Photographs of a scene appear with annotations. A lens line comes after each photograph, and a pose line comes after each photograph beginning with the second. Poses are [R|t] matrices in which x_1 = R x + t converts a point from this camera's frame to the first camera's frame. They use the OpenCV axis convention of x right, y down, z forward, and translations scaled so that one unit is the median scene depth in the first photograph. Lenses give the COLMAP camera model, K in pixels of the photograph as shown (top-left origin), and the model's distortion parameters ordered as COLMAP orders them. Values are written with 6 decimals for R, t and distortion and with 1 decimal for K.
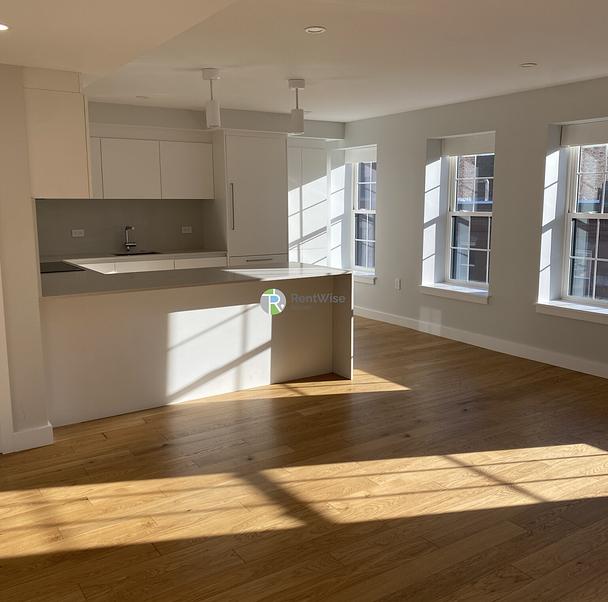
lens RADIAL K [[615.3, 0, 304.0], [0, 615.3, 301.0], [0, 0, 1]] dist [0.003225, -0.006314]
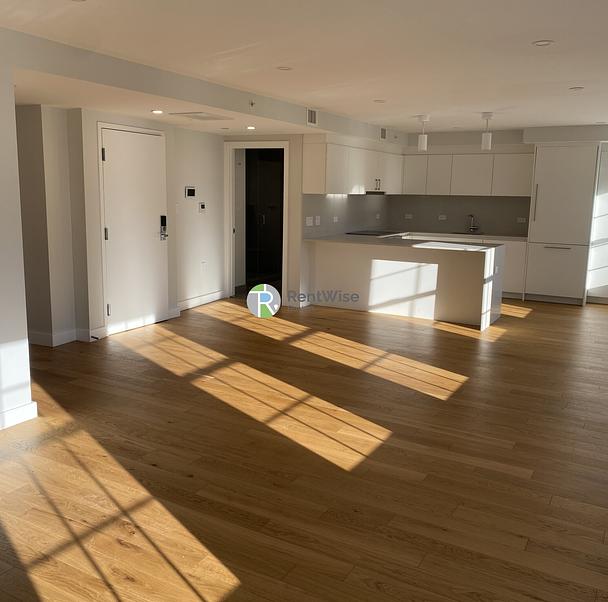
lens RADIAL K [[615.3, 0, 304.0], [0, 615.3, 301.0], [0, 0, 1]] dist [0.003225, -0.006314]
pose [[0.441051, 0.170842, -0.881071, 1.179272], [-0.160034, 0.980952, 0.110098, -0.024918], [0.883098, 0.092443, 0.459991, 0.011177]]
